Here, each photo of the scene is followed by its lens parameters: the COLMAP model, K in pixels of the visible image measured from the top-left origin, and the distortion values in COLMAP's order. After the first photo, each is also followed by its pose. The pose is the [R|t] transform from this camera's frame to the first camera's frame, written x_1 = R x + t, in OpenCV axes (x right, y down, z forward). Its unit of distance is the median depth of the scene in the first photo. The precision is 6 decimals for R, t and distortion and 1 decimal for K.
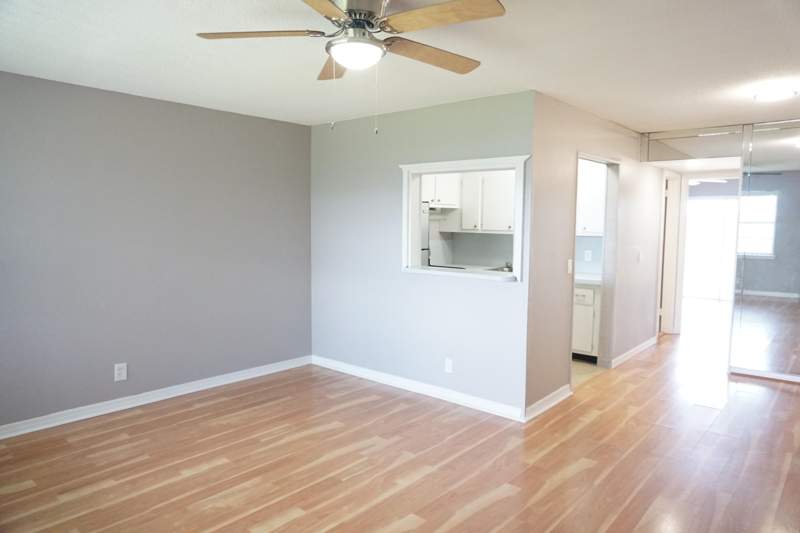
lens RADIAL K [[537.3, 0, 401.4], [0, 537.3, 271.9], [0, 0, 1]] dist [-0.020771, 0.002837]
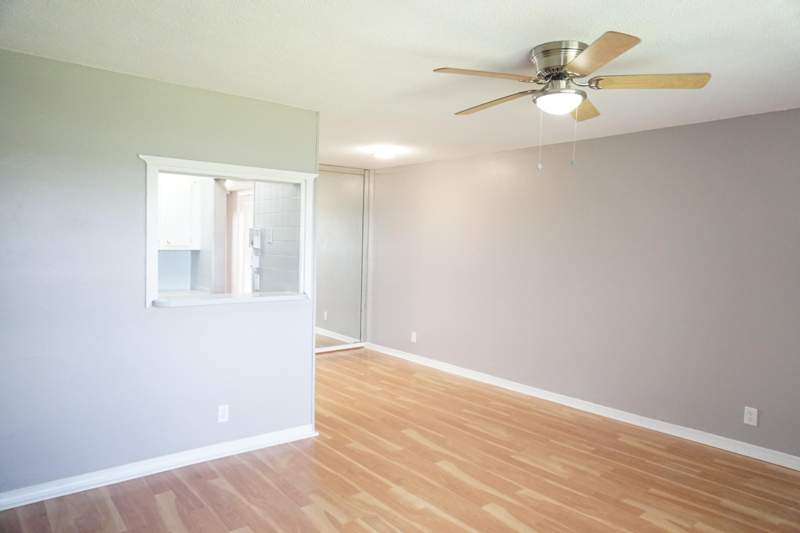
lens RADIAL K [[537.3, 0, 401.4], [0, 537.3, 271.9], [0, 0, 1]] dist [-0.020771, 0.002837]
pose [[0.163735, -0.057102, 0.984850, -0.598284], [0.069930, 0.996484, 0.046150, -0.053523], [-0.984023, 0.061314, 0.167152, 0.531415]]
